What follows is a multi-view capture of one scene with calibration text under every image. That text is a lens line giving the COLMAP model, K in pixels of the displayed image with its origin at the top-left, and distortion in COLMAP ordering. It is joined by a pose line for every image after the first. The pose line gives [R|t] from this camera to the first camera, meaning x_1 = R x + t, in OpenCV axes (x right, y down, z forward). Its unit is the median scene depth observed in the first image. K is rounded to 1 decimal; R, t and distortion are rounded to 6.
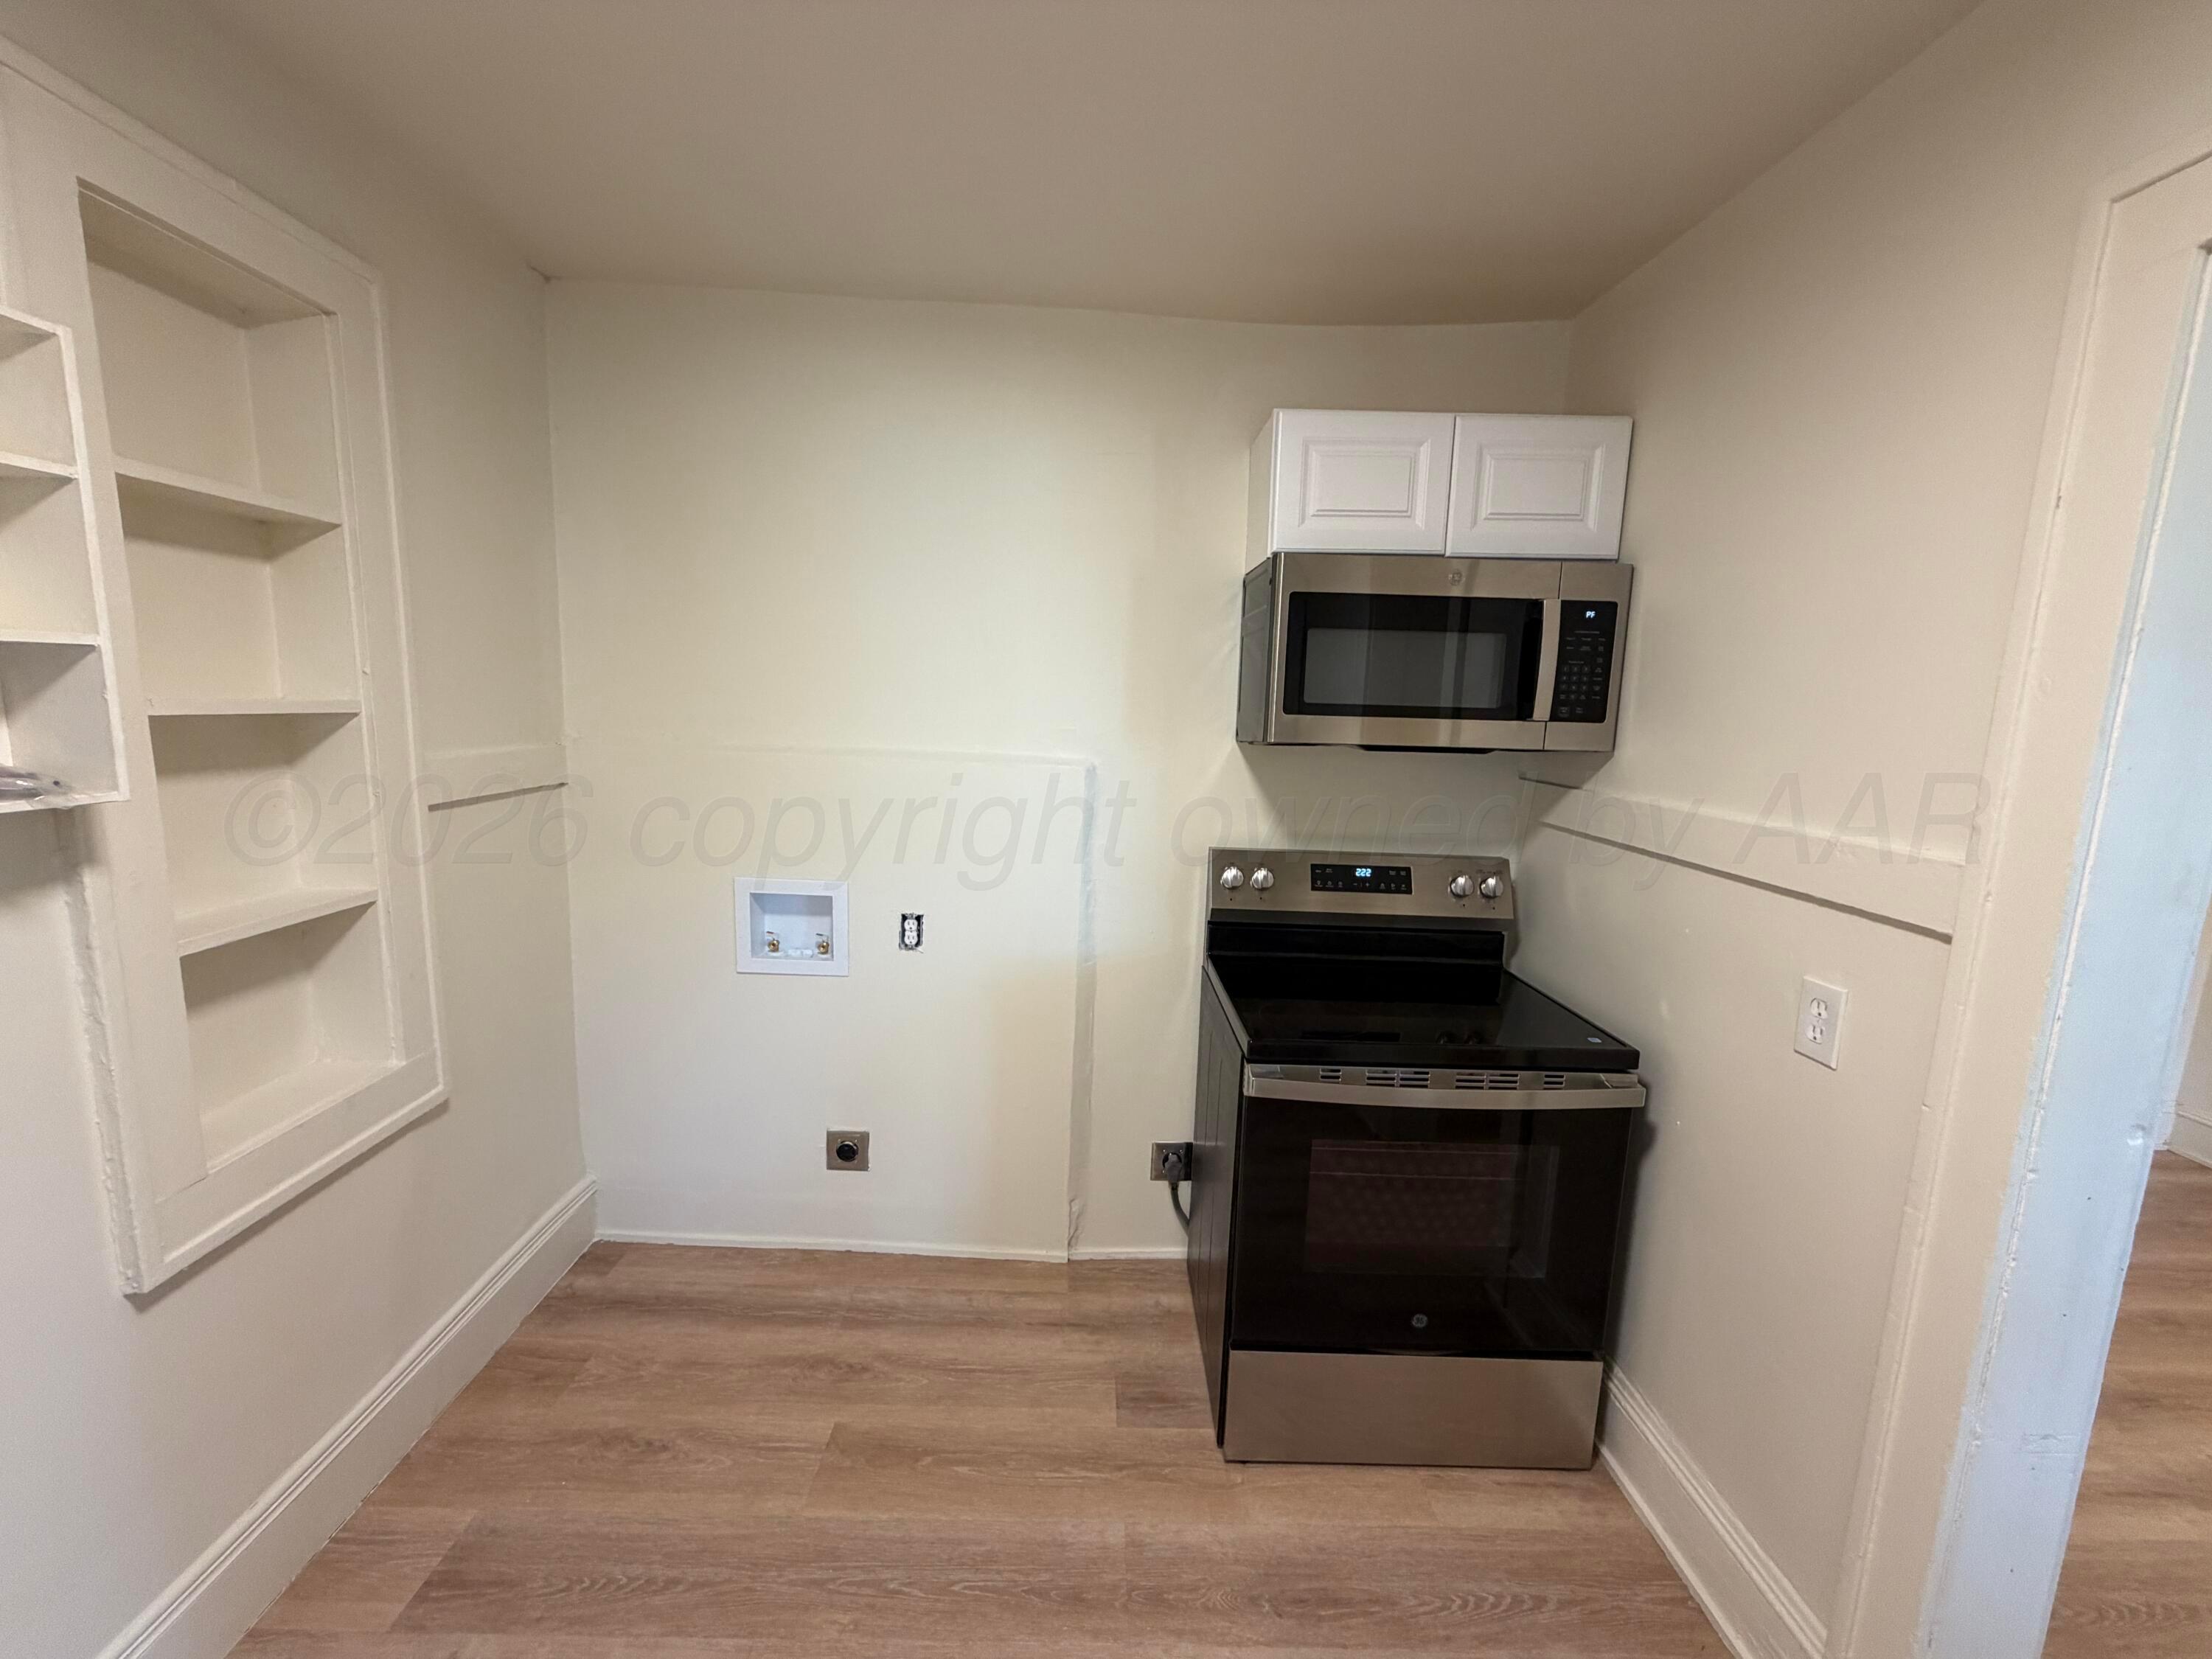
lens RADIAL K [[878.0, 0, 1097.7], [0, 878.0, 827.6], [0, 0, 1]] dist [-0.001071, -0.000340]
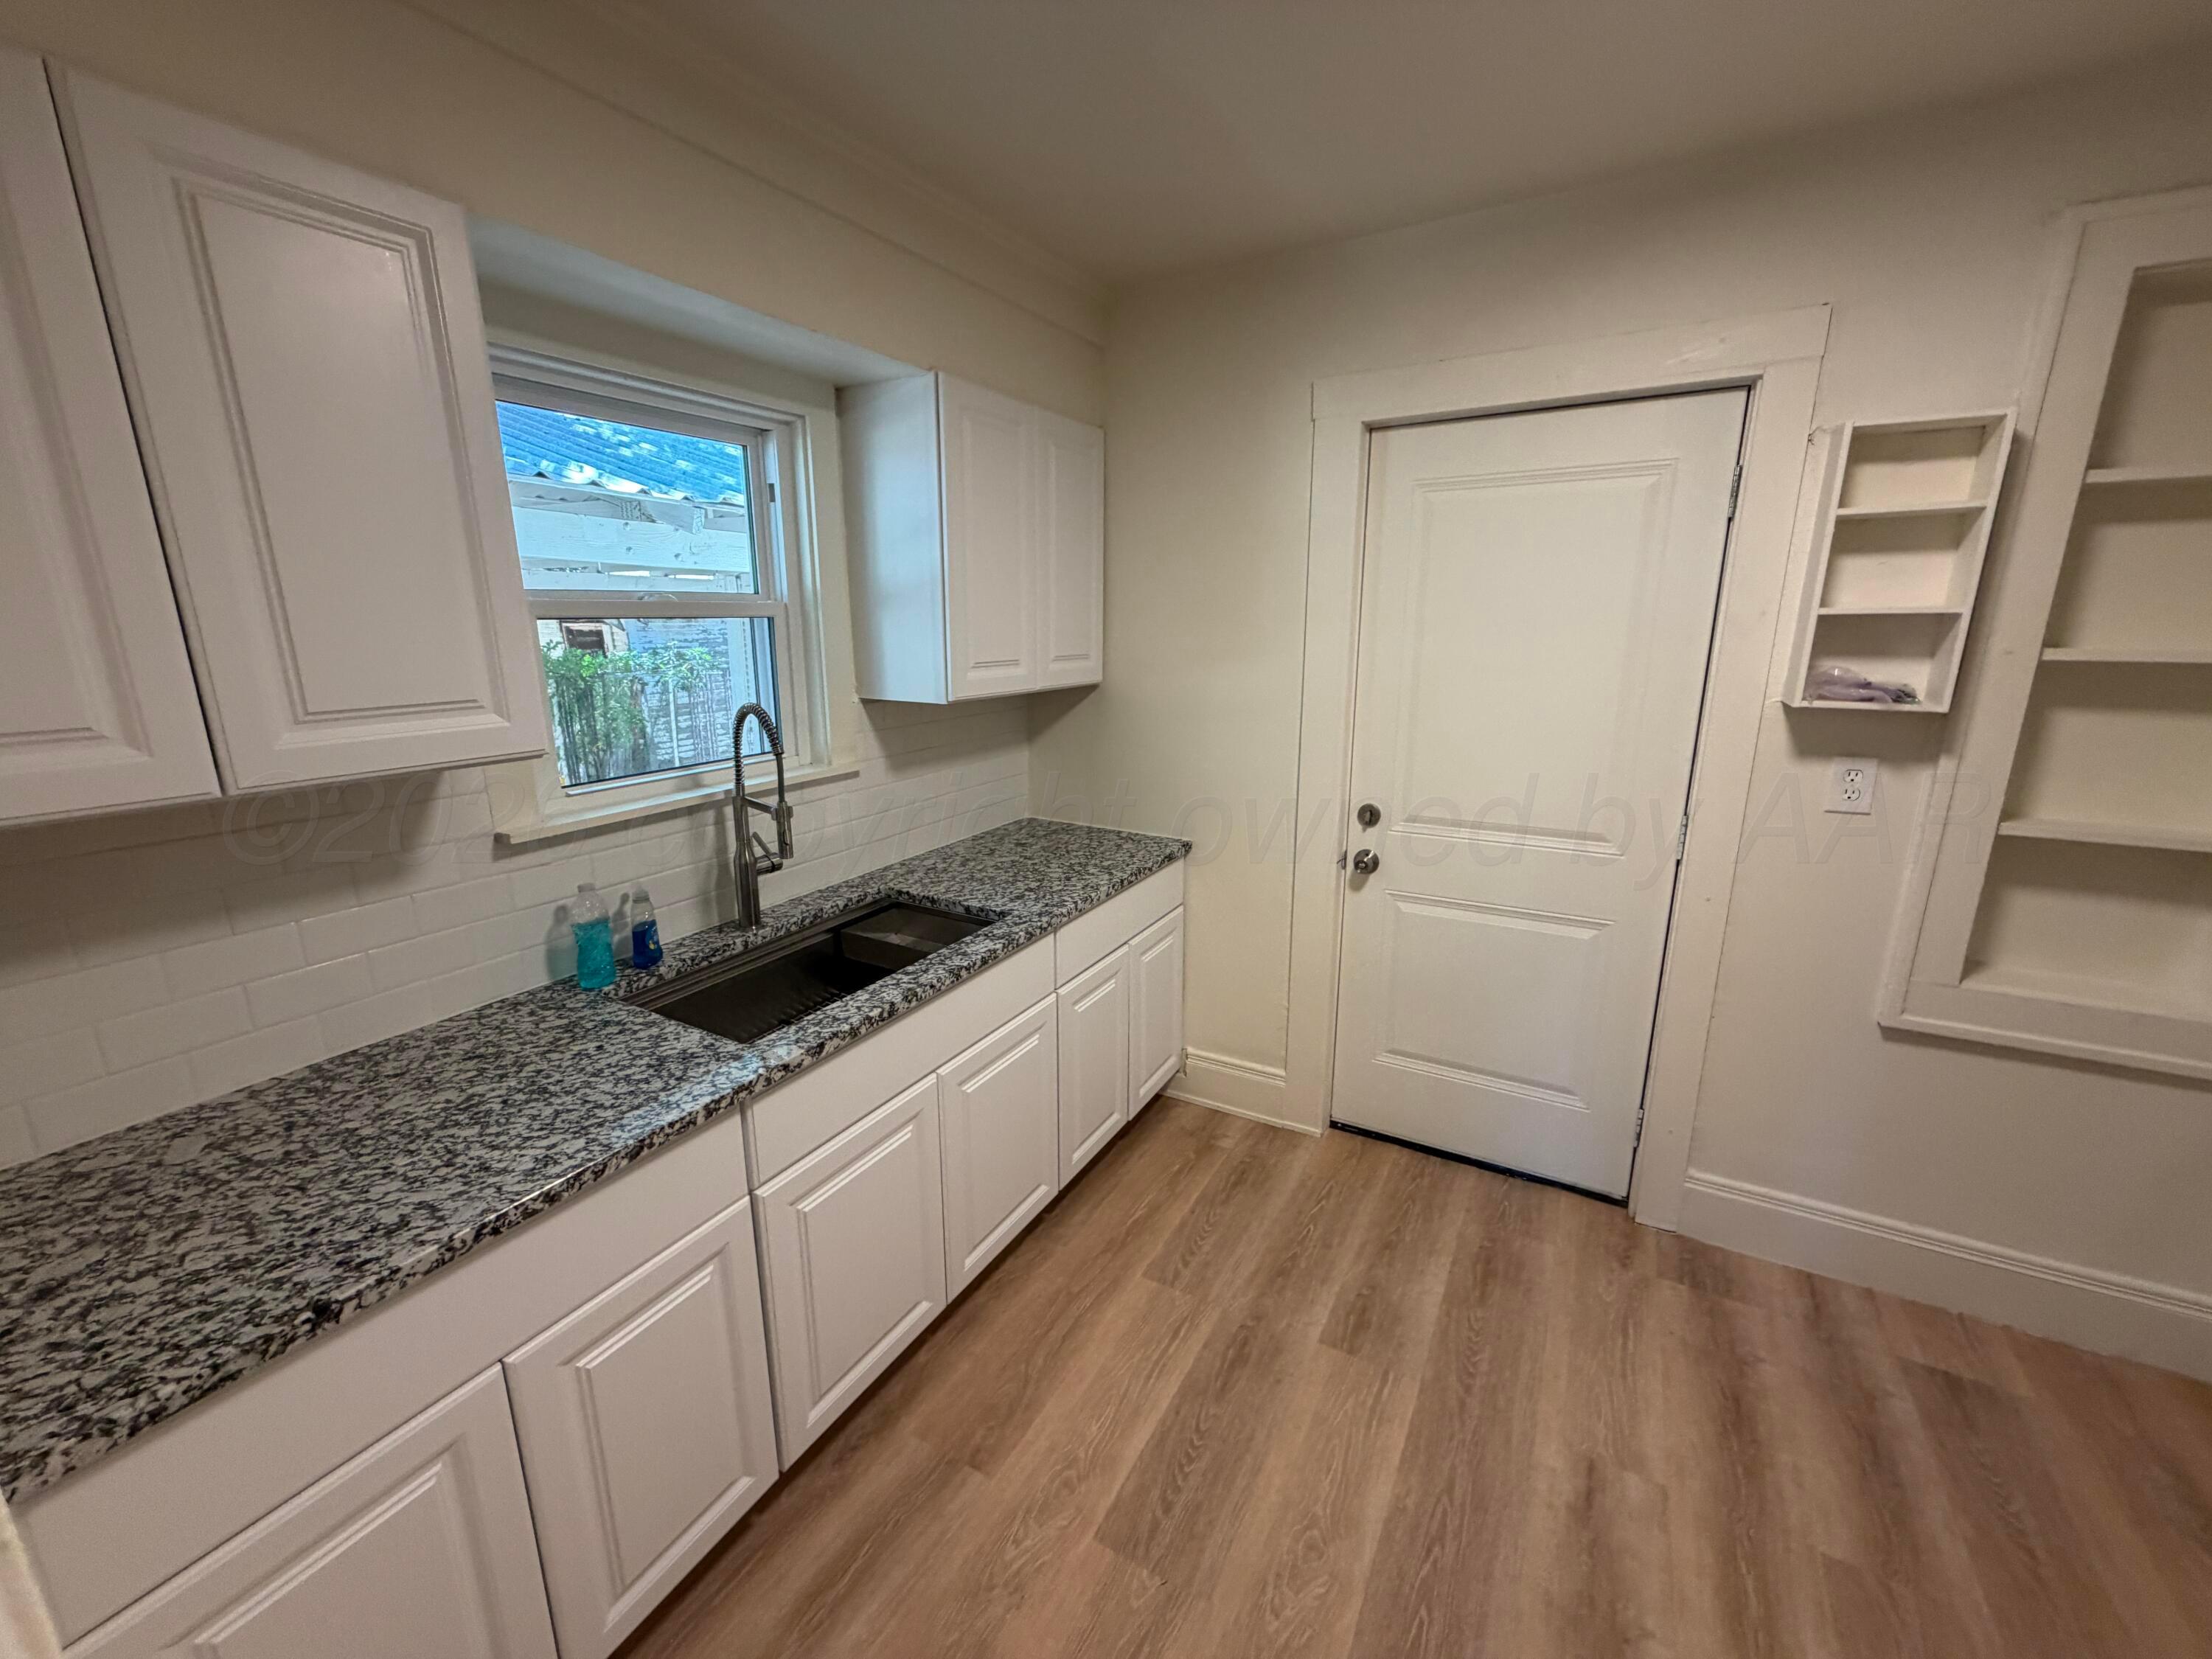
lens RADIAL K [[878.0, 0, 1097.7], [0, 878.0, 827.6], [0, 0, 1]] dist [-0.001071, -0.000340]
pose [[-0.515608, 0.175242, -0.838712, 1.150683], [-0.137723, 0.949183, 0.282991, -0.076124], [0.845683, 0.261423, -0.465272, 0.555841]]
